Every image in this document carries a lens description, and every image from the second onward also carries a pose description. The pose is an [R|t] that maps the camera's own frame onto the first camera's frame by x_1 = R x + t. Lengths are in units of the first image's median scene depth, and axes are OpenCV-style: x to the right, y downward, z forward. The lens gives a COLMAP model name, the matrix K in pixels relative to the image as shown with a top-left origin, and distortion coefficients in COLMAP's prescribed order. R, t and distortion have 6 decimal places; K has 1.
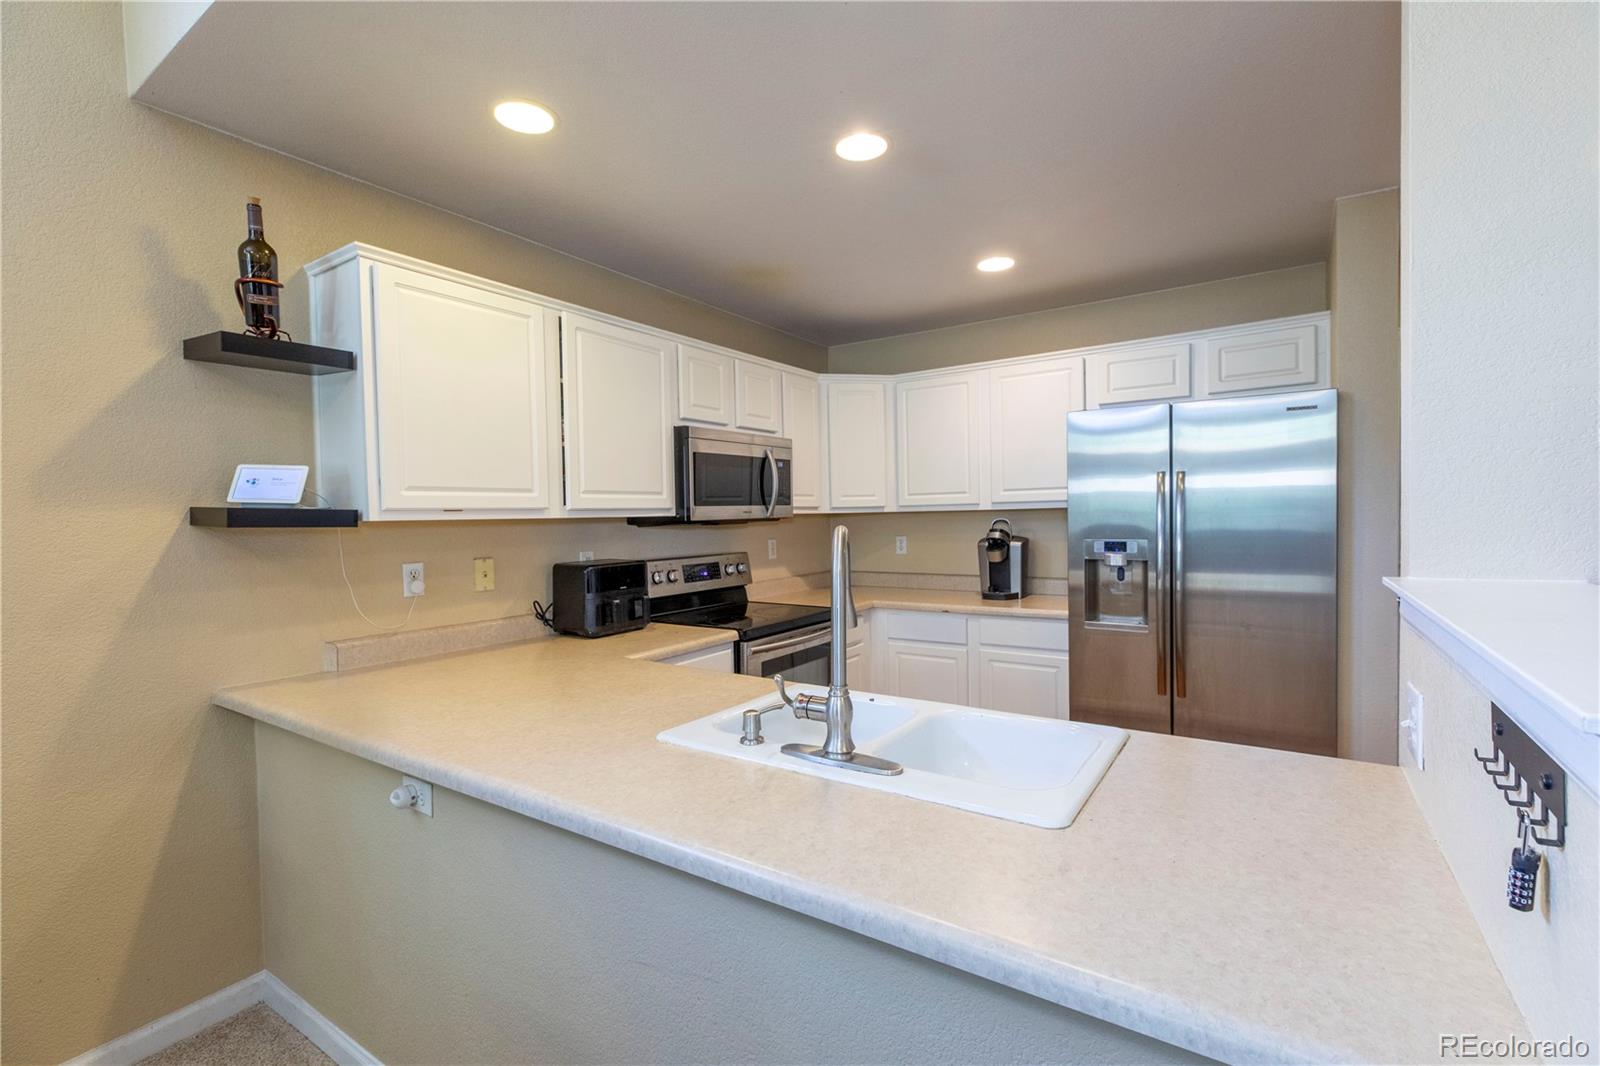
lens RADIAL K [[707.8, 0, 804.6], [0, 707.8, 532.0], [0, 0, 1]] dist [0.002990, -0.000169]
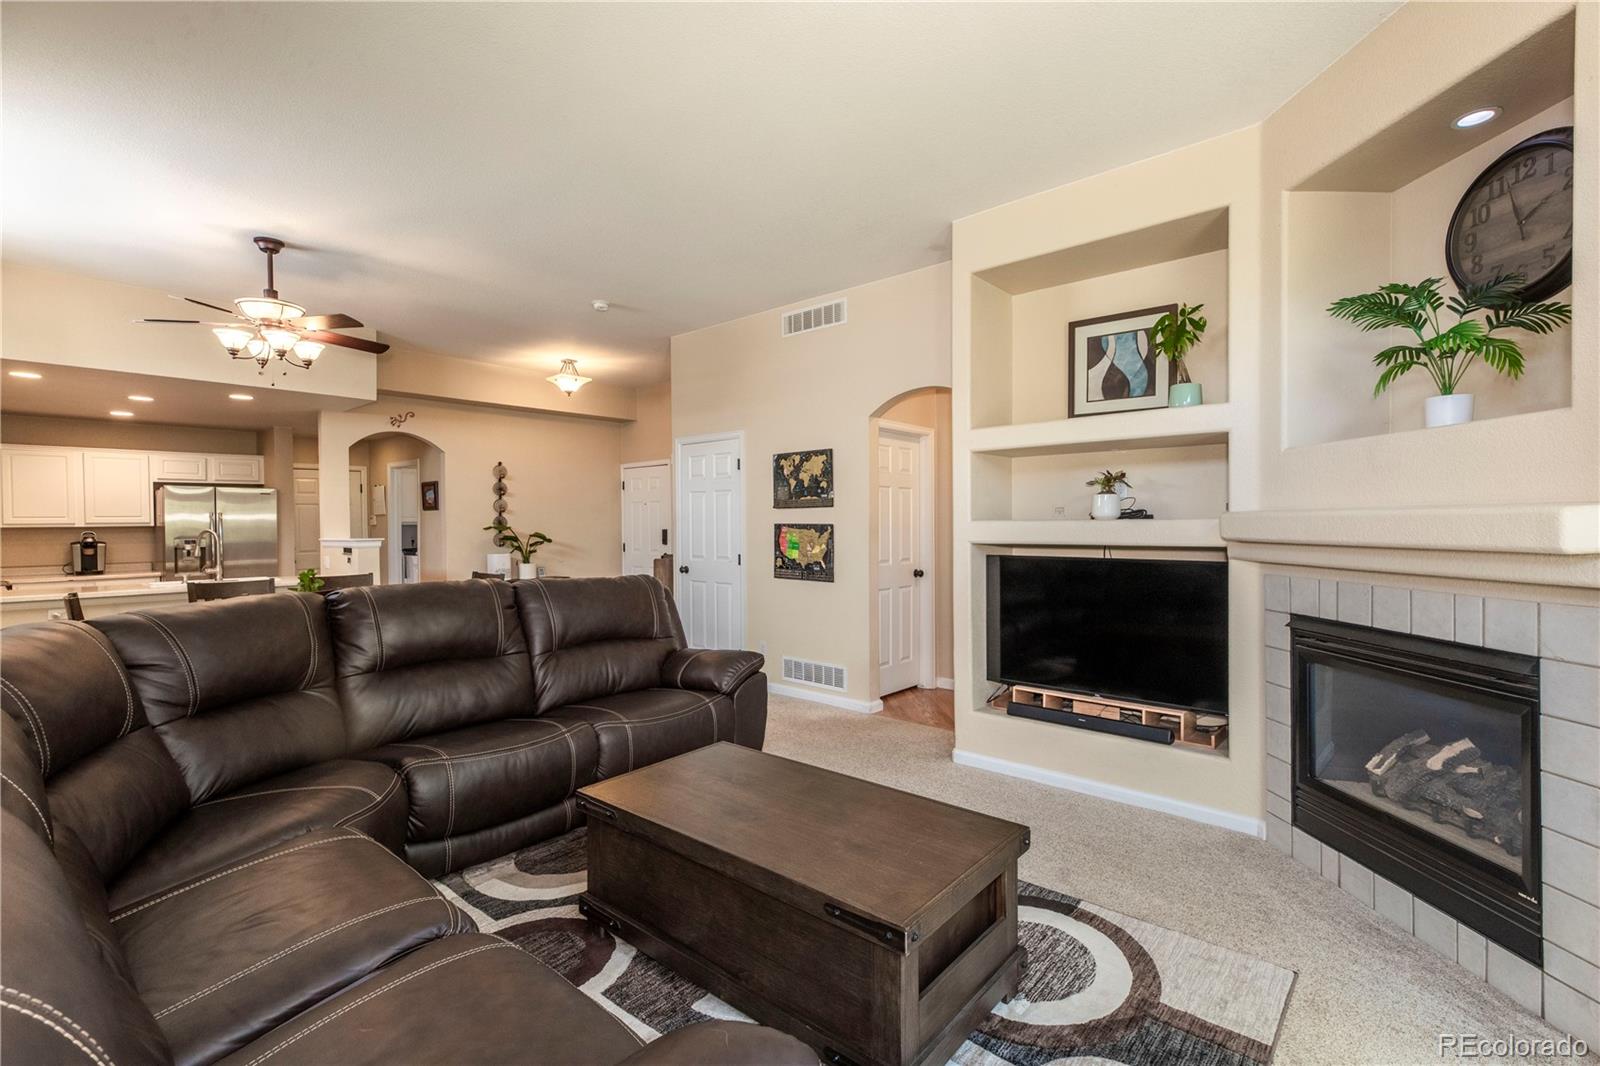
lens RADIAL K [[714.9, 0, 806.0], [0, 714.9, 531.1], [0, 0, 1]] dist [0.003627, 0.000194]
pose [[0.129201, 0.007576, 0.991590, -1.835041], [0.029143, 0.999510, -0.011433, 0.076654], [-0.991190, 0.030375, 0.128917, -1.518392]]
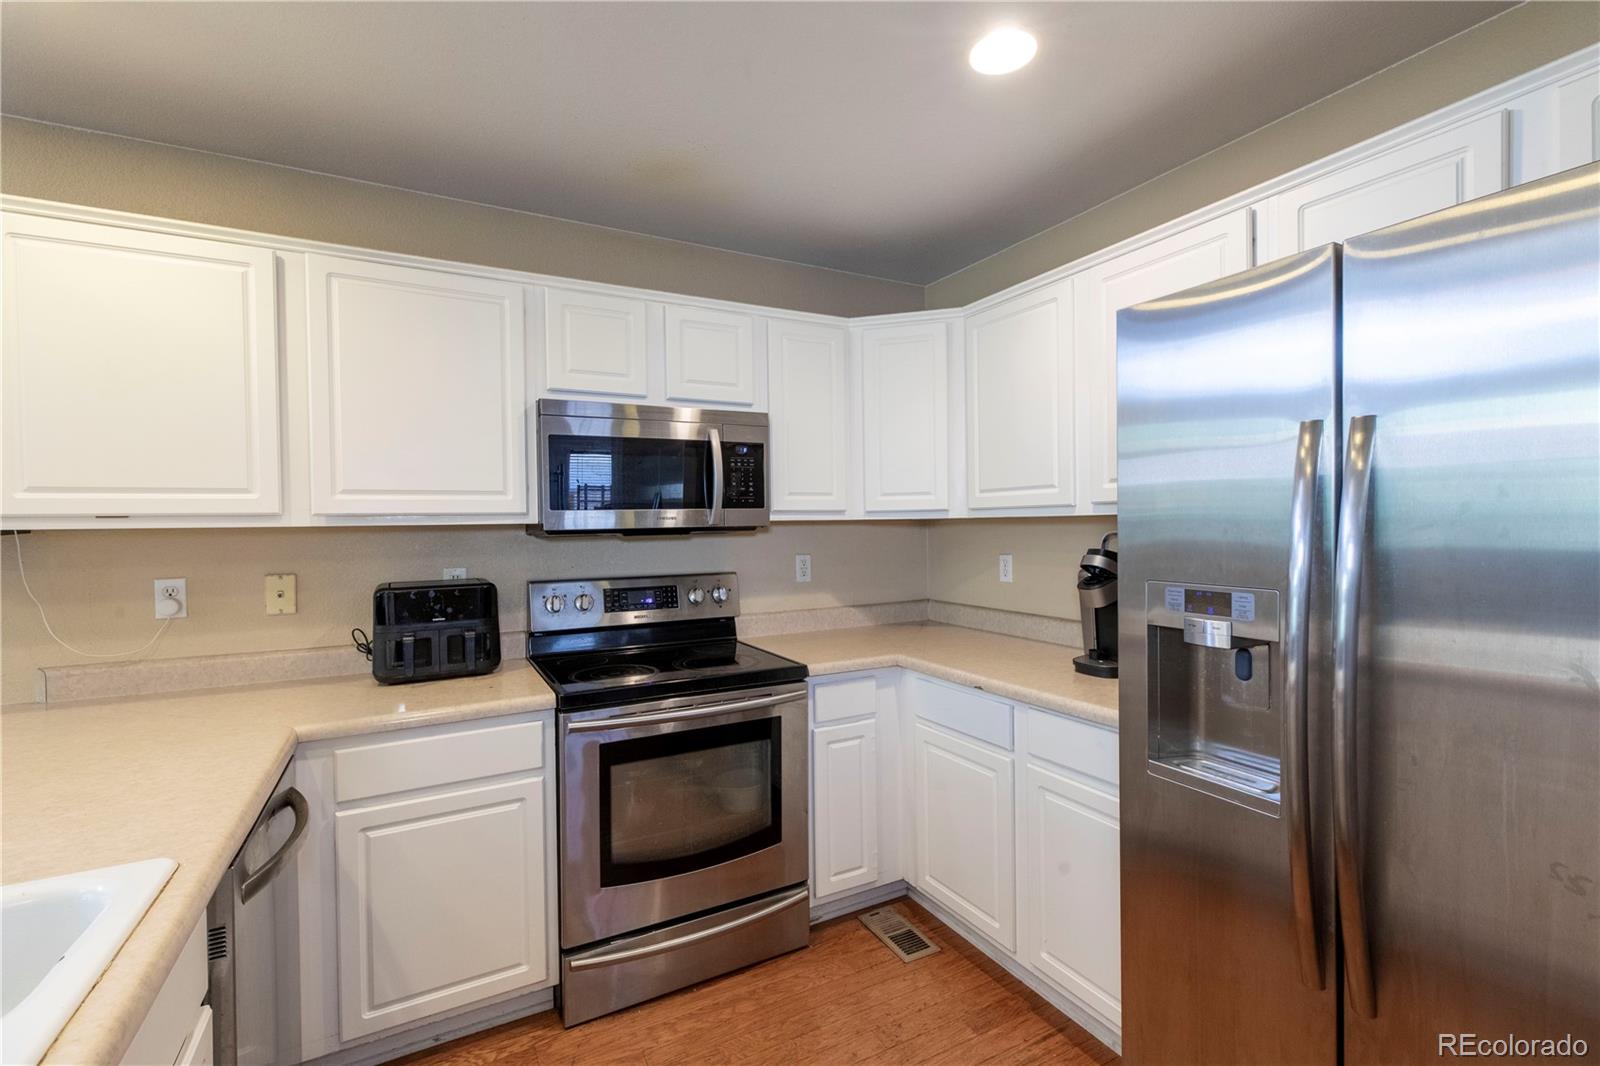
lens RADIAL K [[714.9, 0, 806.0], [0, 714.9, 531.1], [0, 0, 1]] dist [0.003627, 0.000194]
pose [[0.883395, 0.013302, -0.468441, 0.442447], [-0.014938, 0.999888, 0.000223, -0.020960], [0.468391, 0.006800, 0.883495, 0.516189]]
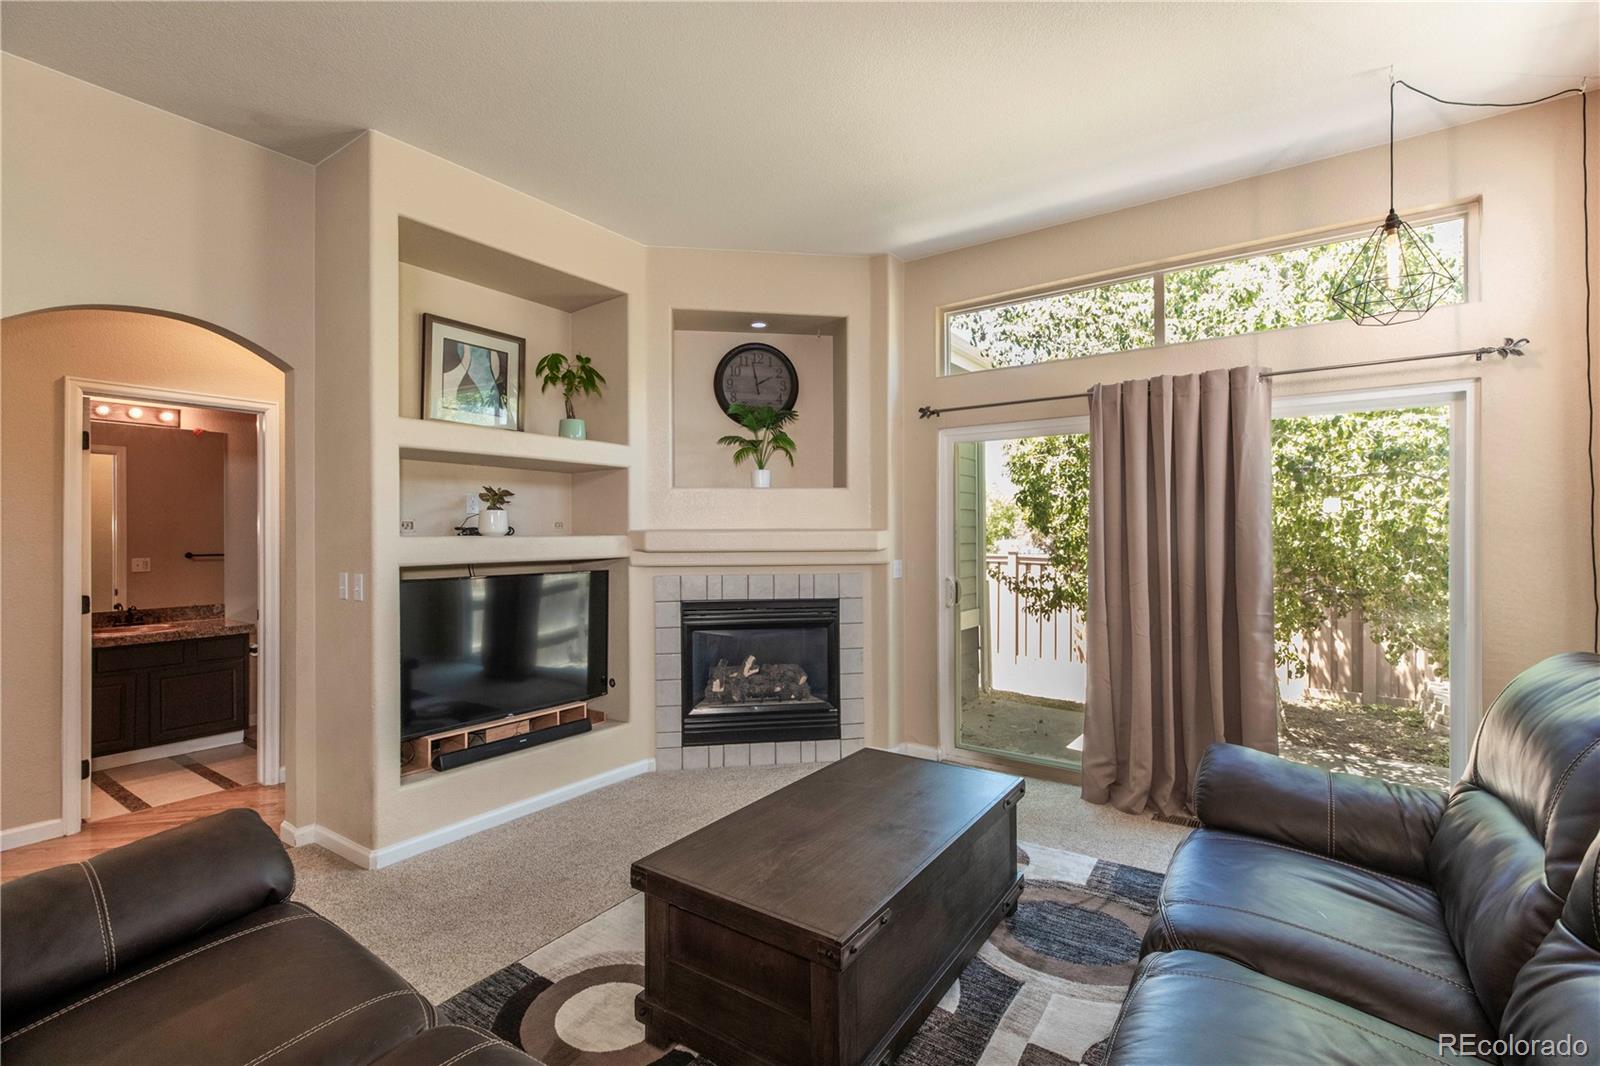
lens RADIAL K [[714.9, 0, 806.0], [0, 714.9, 531.1], [0, 0, 1]] dist [0.003627, 0.000194]
pose [[-0.999288, 0.024817, 0.028430, -1.025341], [0.025367, 0.999495, 0.019148, 0.035820], [-0.027941, 0.019855, -0.999412, -0.587476]]
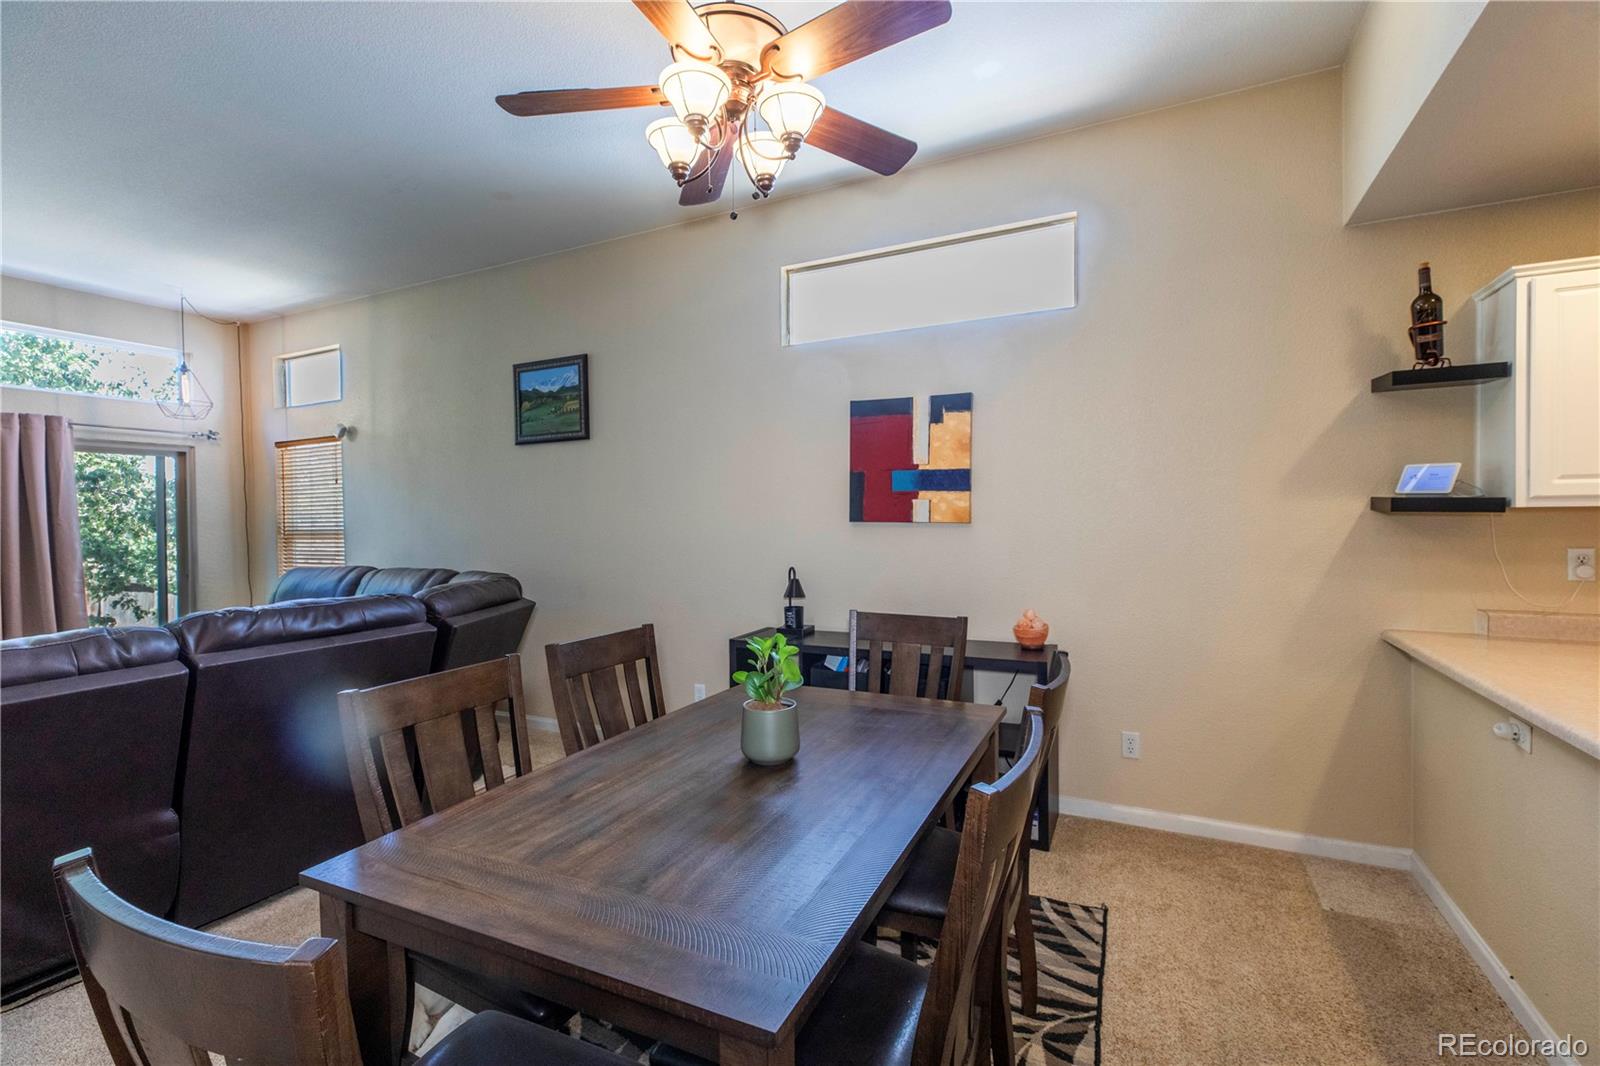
lens RADIAL K [[714.9, 0, 806.0], [0, 714.9, 531.1], [0, 0, 1]] dist [0.003627, 0.000194]
pose [[0.133422, 0.036440, -0.990389, 0.277629], [-0.014583, 0.999288, 0.034803, -0.000344], [0.990952, 0.009800, 0.133858, -0.213249]]
